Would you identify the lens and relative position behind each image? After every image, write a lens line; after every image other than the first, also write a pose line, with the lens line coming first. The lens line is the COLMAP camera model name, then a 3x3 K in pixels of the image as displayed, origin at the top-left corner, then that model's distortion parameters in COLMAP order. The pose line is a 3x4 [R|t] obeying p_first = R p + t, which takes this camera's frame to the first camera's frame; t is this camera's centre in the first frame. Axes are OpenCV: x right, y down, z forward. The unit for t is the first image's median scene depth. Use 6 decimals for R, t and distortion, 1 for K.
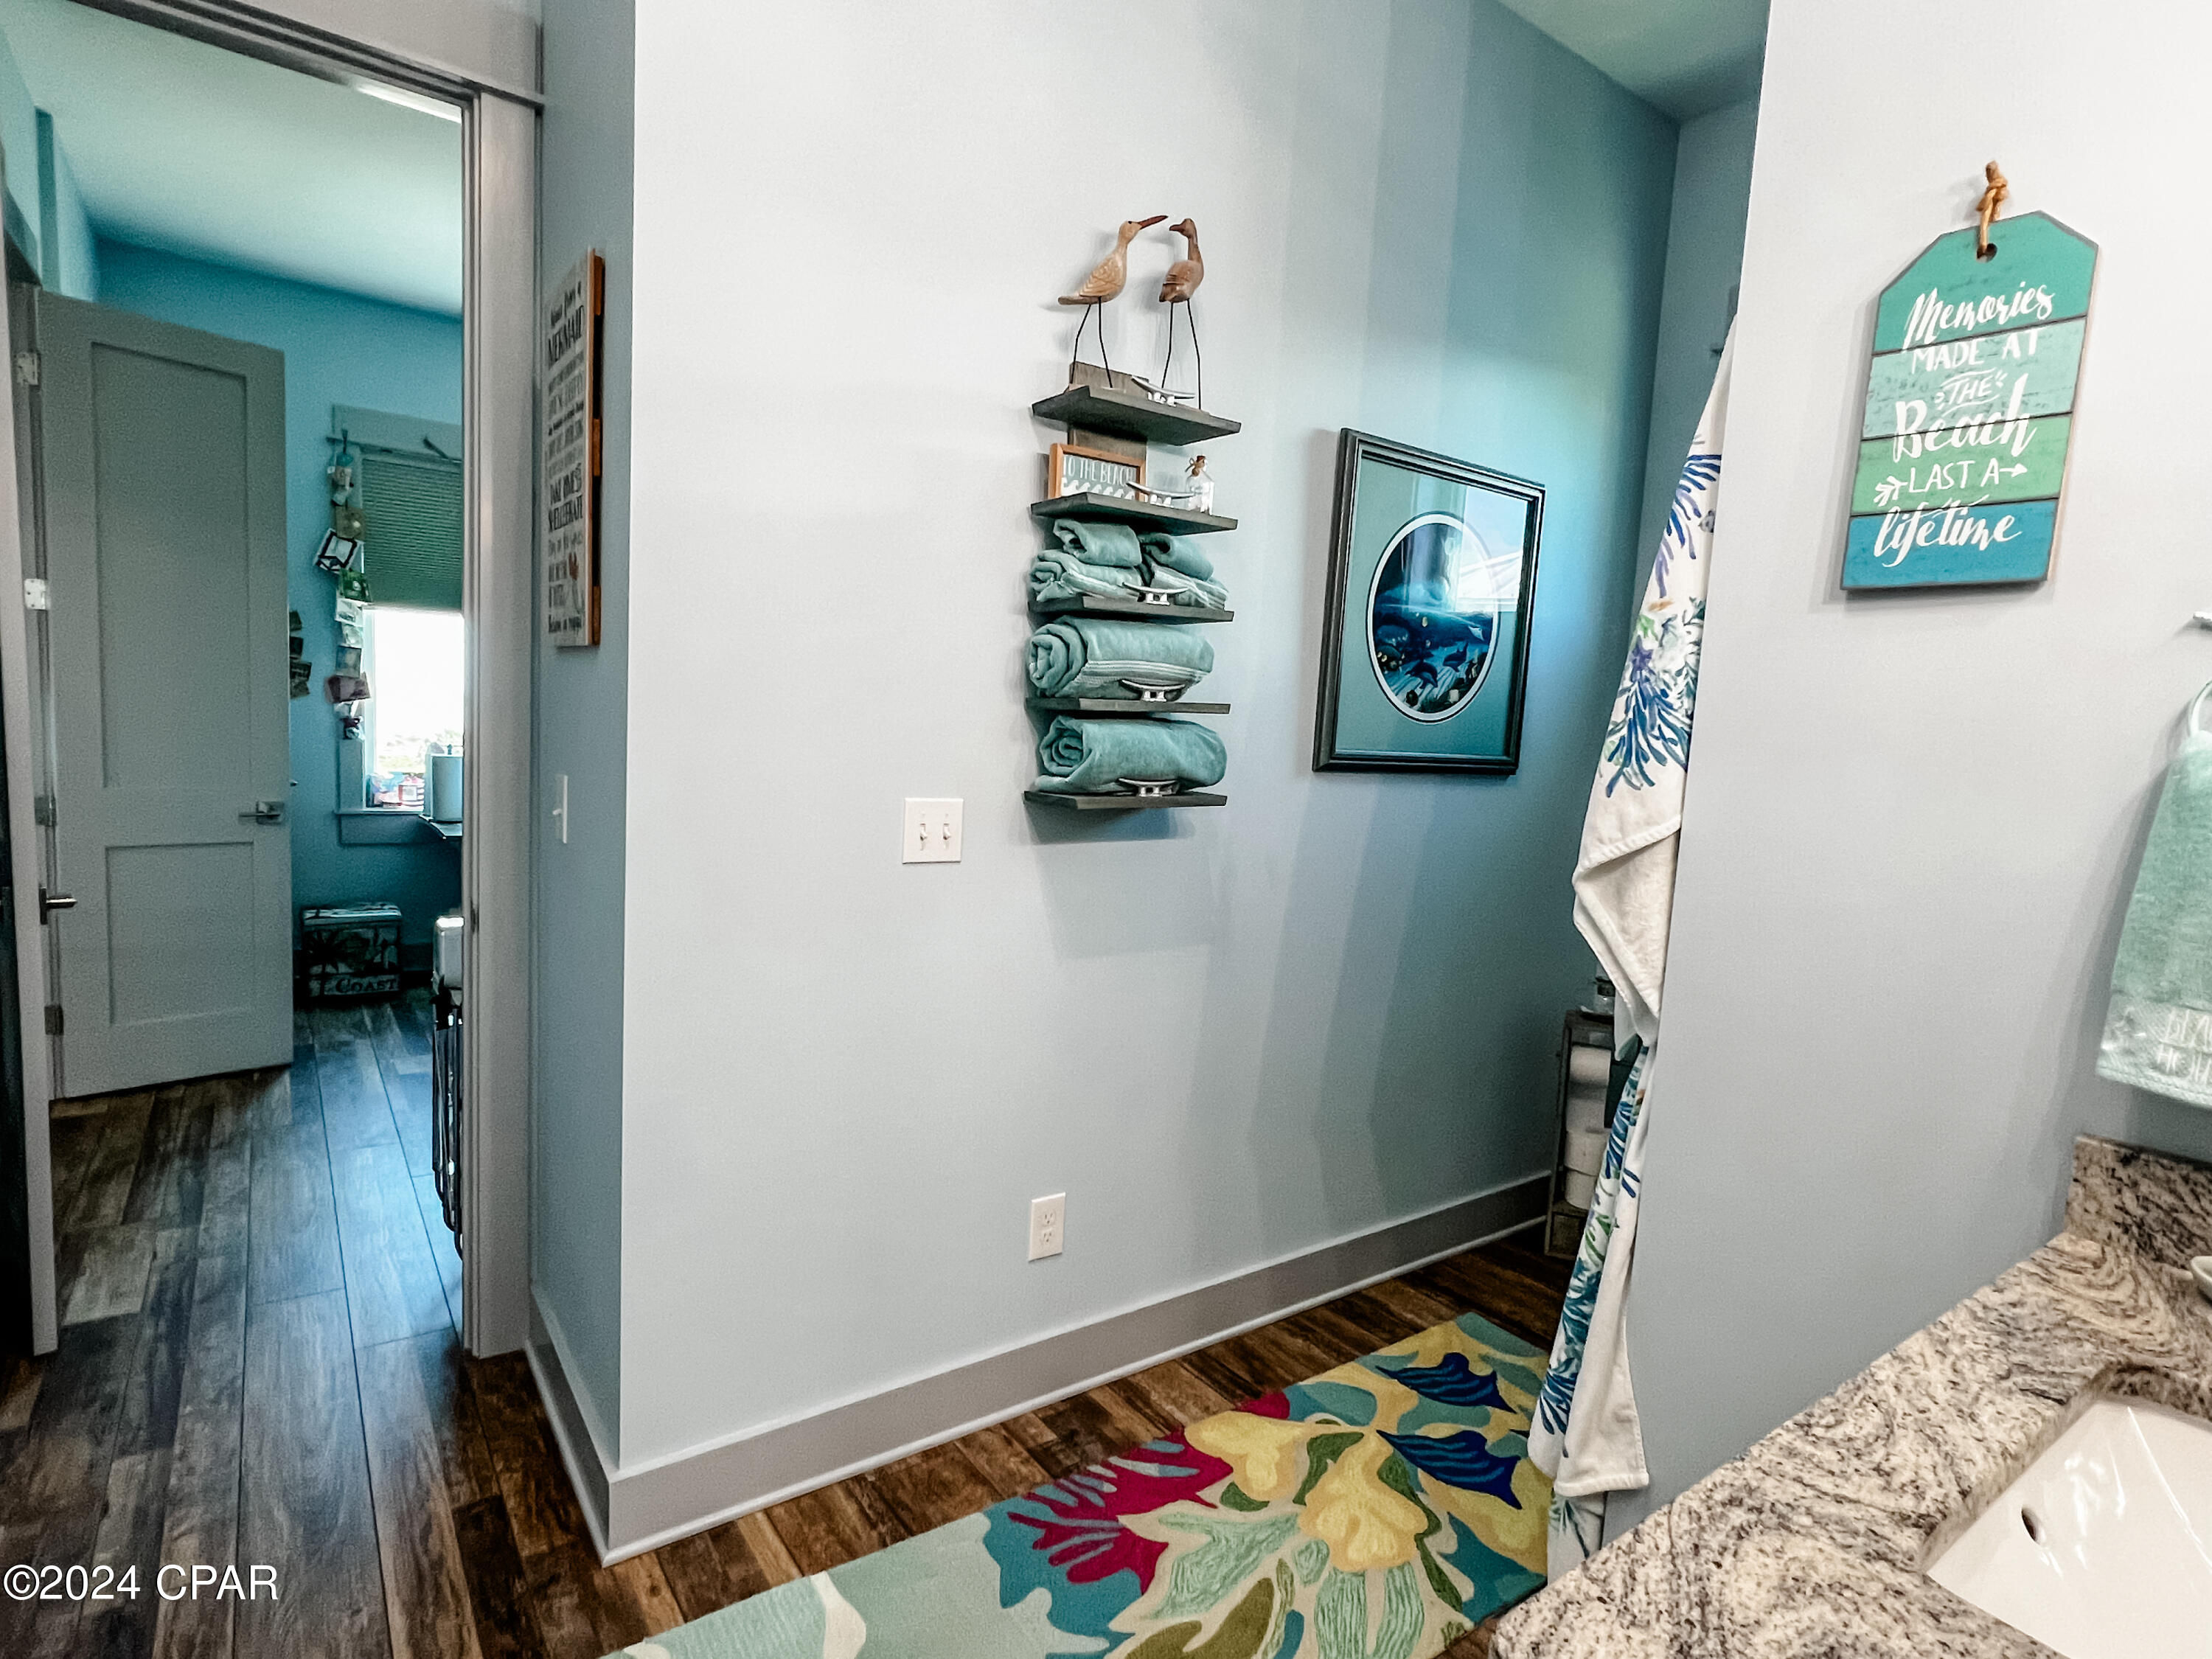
lens RADIAL K [[1147.0, 0, 1104.0], [0, 1147.0, 841.6], [0, 0, 1]] dist [-0.001353, 0.001255]
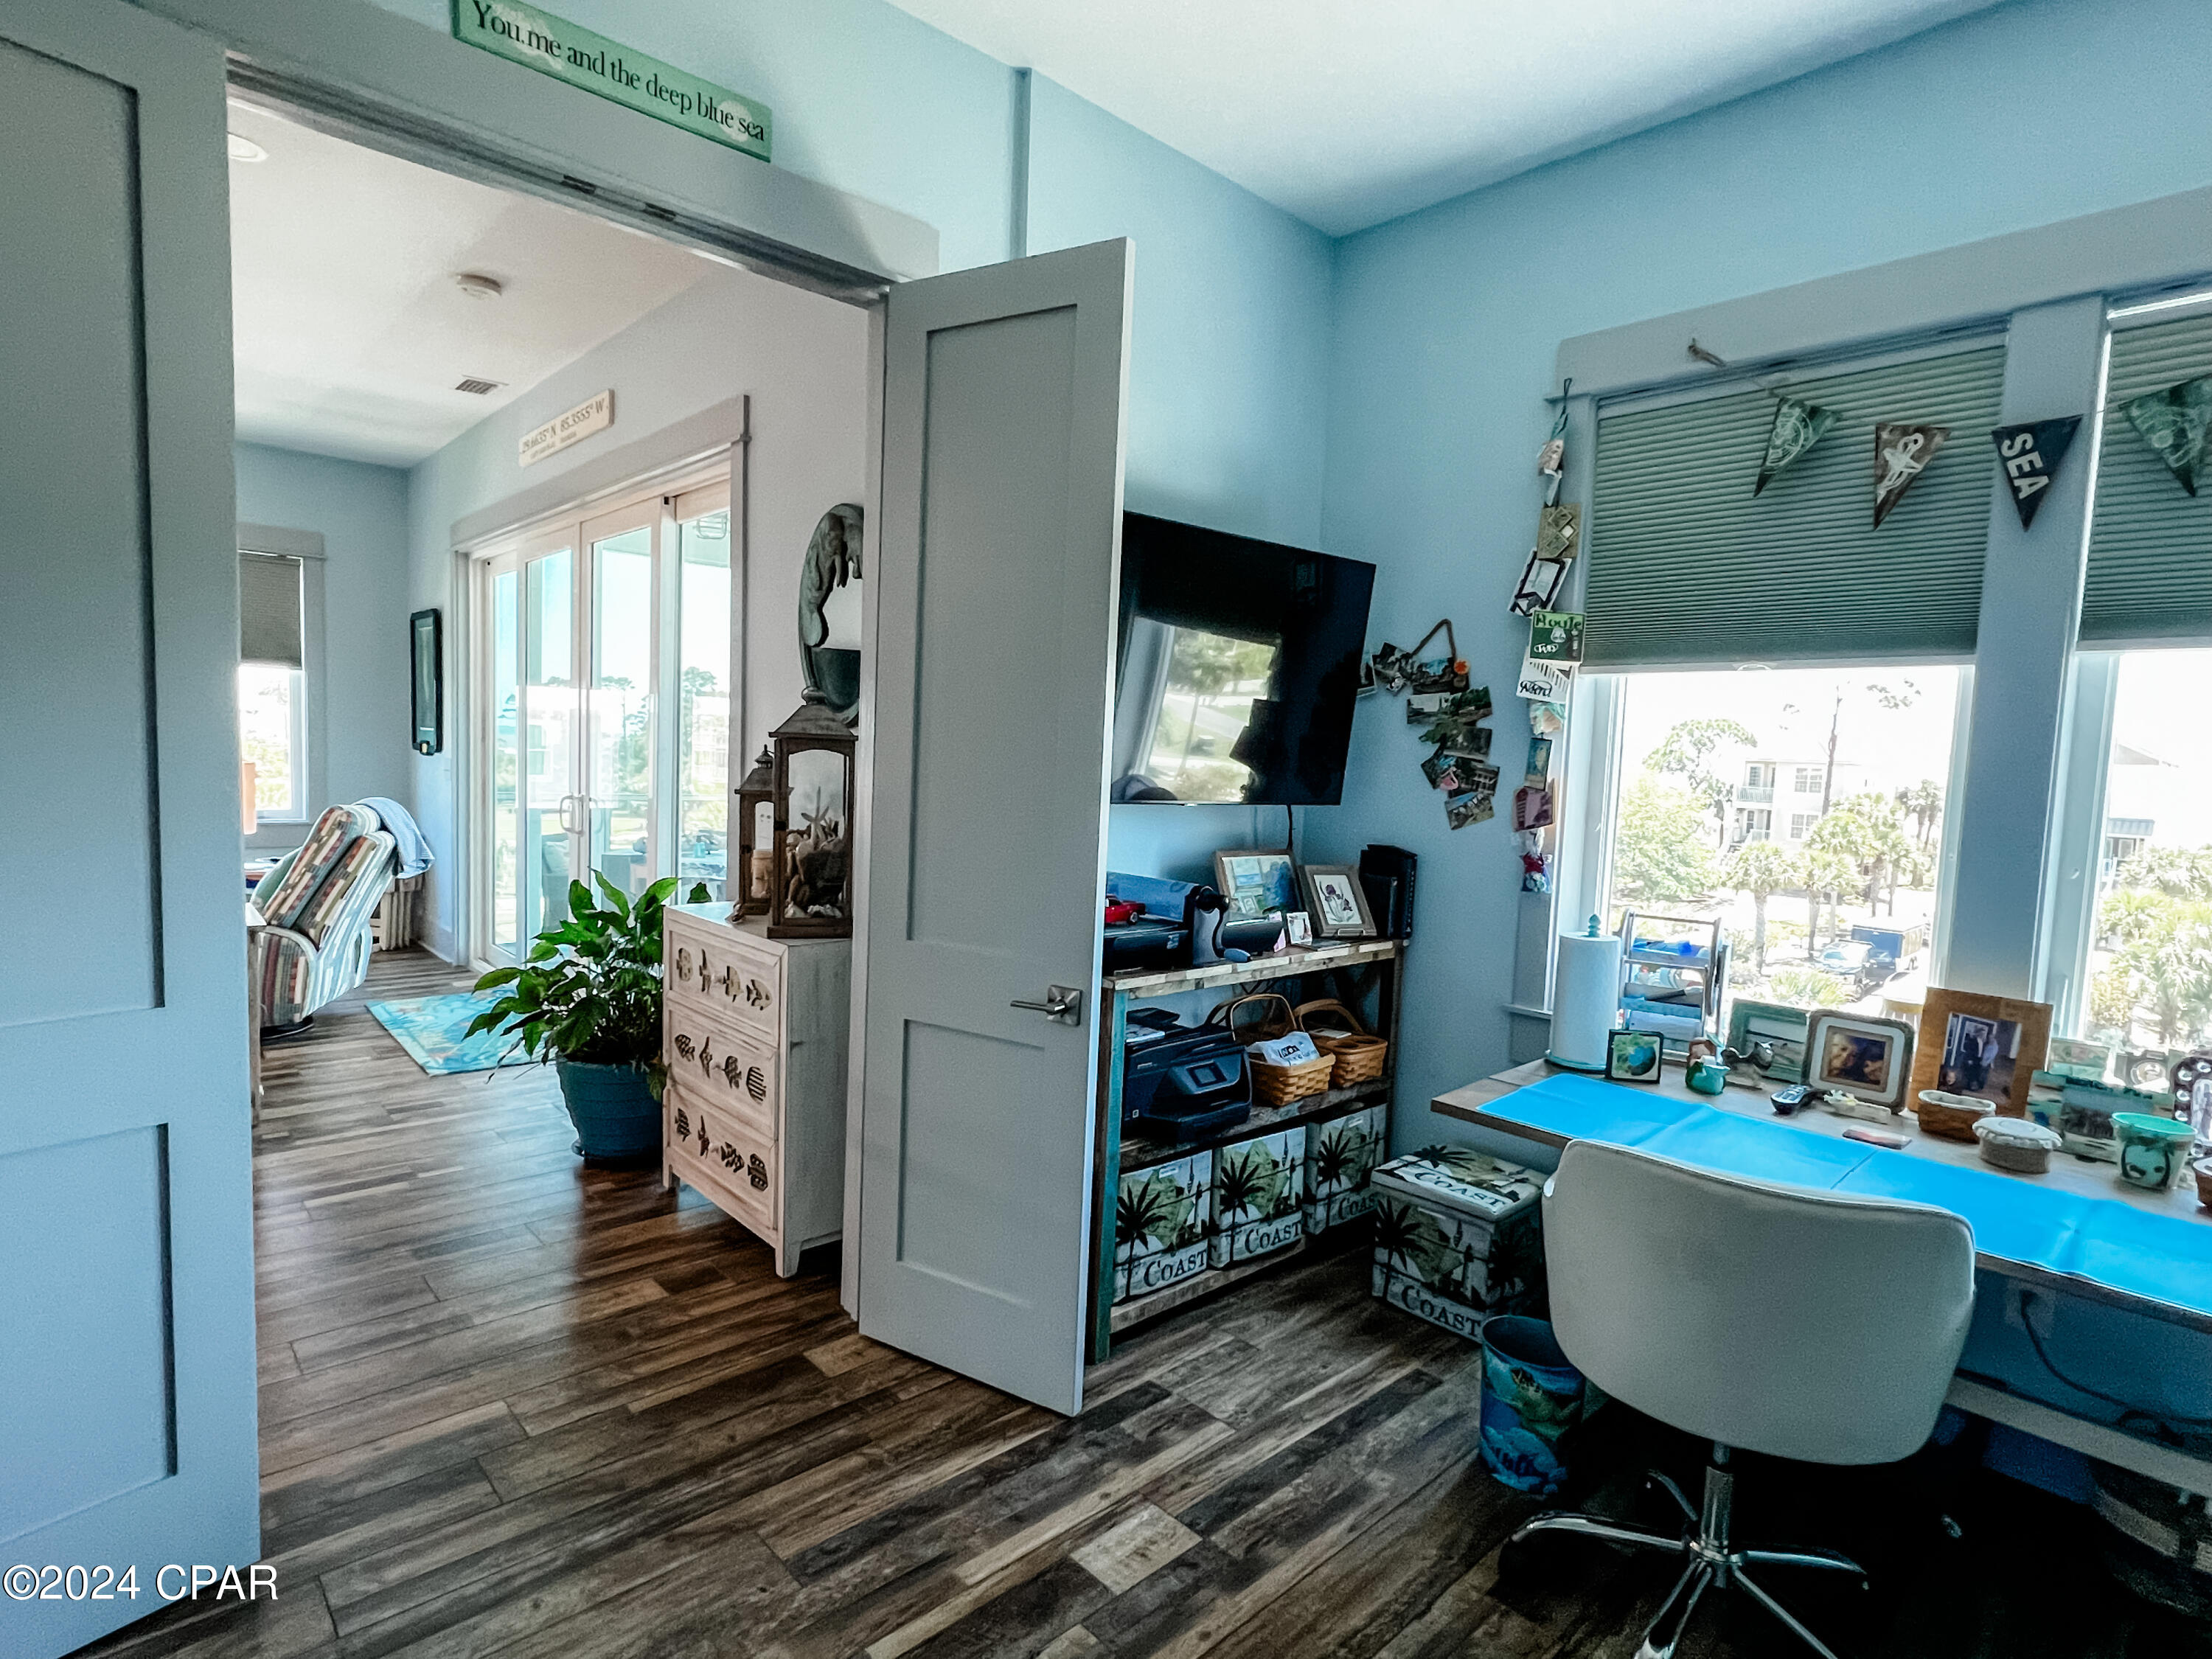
lens RADIAL K [[1147.0, 0, 1111.5], [0, 1147.0, 844.4], [0, 0, 1]] dist [-0.001353, 0.001255]
pose [[0.128567, 0.031762, -0.991192, -0.093228], [-0.138158, 0.990314, 0.013813, -0.093501], [0.982030, 0.135165, 0.131710, 0.716695]]
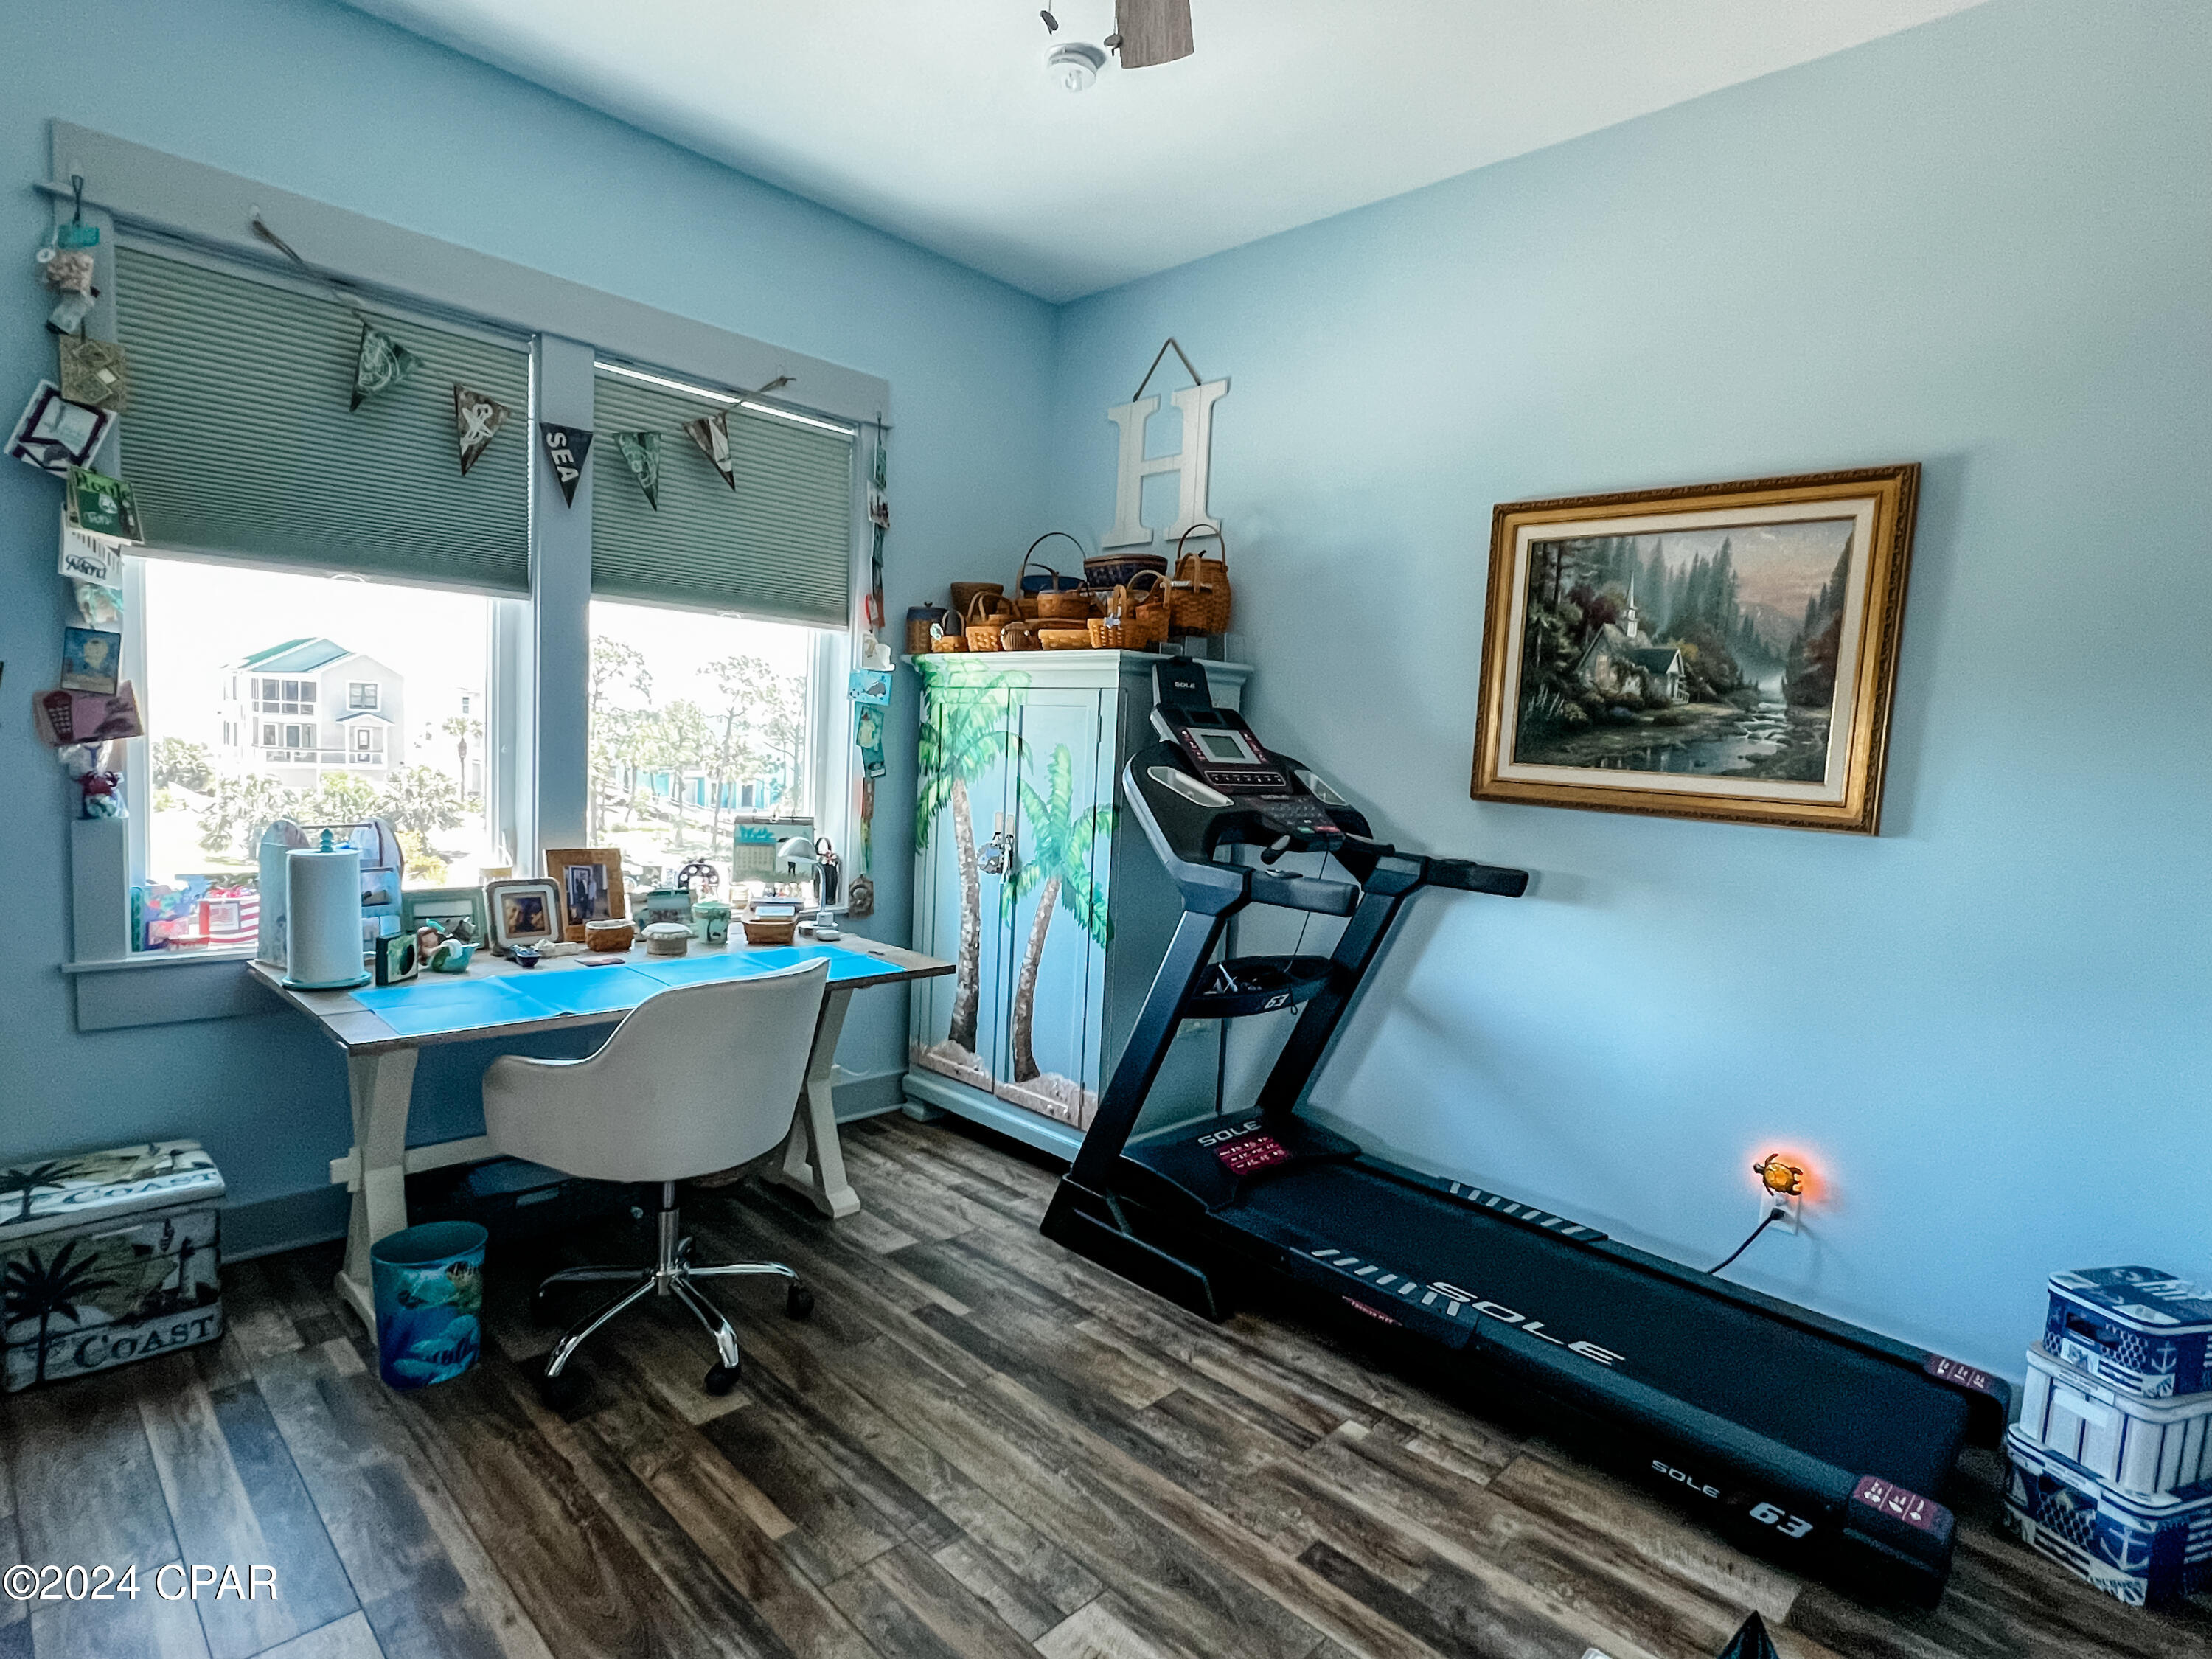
lens RADIAL K [[1147.0, 0, 1105.5], [0, 1147.0, 845.3], [0, 0, 1]] dist [-0.001353, 0.001255]
pose [[0.985969, -0.015584, 0.166200, -0.321598], [0.016279, 0.999863, -0.002823, -0.071280], [-0.166134, 0.005489, 0.986088, 0.456464]]
